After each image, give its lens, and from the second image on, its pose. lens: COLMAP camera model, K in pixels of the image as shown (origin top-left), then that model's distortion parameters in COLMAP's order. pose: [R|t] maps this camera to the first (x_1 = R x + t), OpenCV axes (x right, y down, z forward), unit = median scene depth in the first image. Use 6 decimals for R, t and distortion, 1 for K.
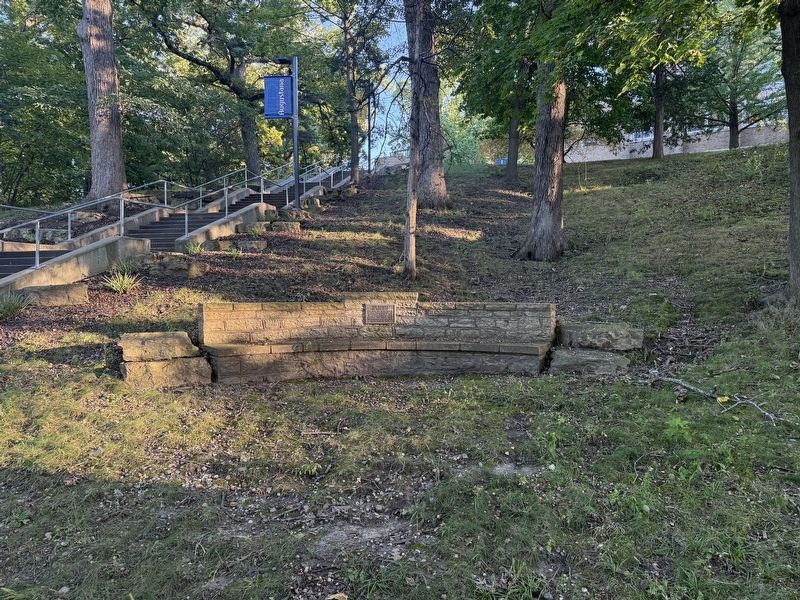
lens RADIAL K [[560.1, 0, 400.0], [0, 560.1, 300.0], [0, 0, 1]] dist [0.119281, -0.159157]
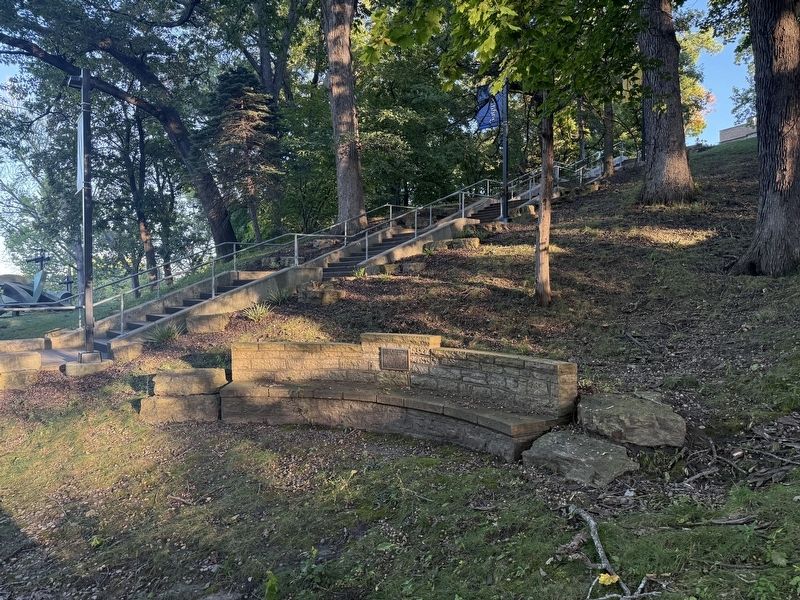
lens RADIAL K [[560.1, 0, 400.0], [0, 560.1, 300.0], [0, 0, 1]] dist [0.119281, -0.159157]
pose [[0.823321, 0.005045, -0.567553, 0.408532], [0.000031, 0.999960, 0.008934, -0.066261], [0.567575, -0.007373, 0.823288, 0.226809]]
